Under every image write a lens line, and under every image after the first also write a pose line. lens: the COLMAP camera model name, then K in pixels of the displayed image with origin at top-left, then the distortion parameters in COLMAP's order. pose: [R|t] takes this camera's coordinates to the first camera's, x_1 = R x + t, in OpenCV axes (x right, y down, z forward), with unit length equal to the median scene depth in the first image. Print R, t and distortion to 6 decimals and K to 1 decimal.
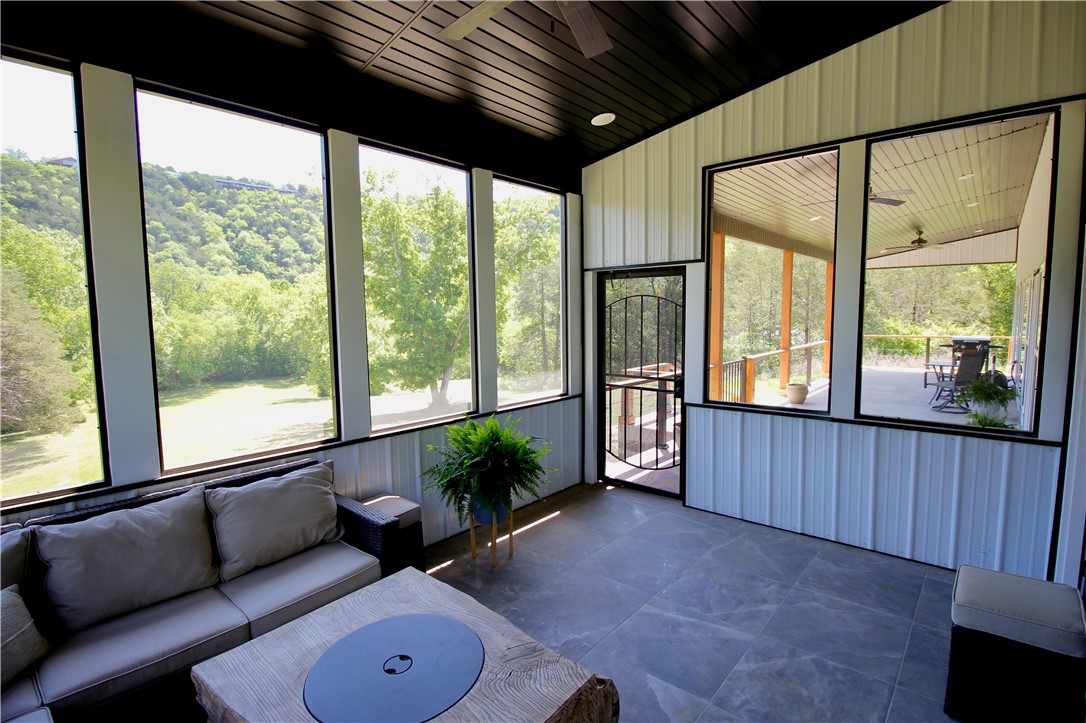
lens RADIAL K [[517.1, 0, 550.2], [0, 517.1, 360.1], [0, 0, 1]] dist [0.000936, -0.015728]
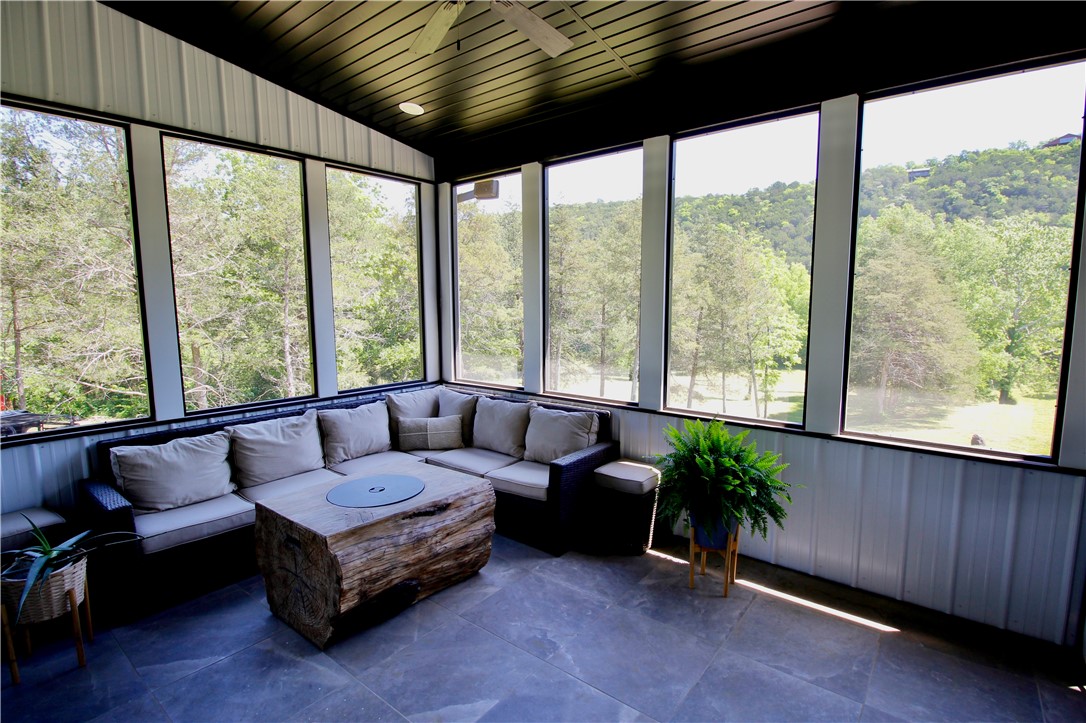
lens RADIAL K [[517.1, 0, 550.2], [0, 517.1, 360.1], [0, 0, 1]] dist [0.000936, -0.015728]
pose [[0.043512, 0.119770, -0.991848, 0.583206], [-0.087891, 0.989398, 0.115618, -0.052863], [0.995179, 0.082144, 0.053577, 0.571682]]
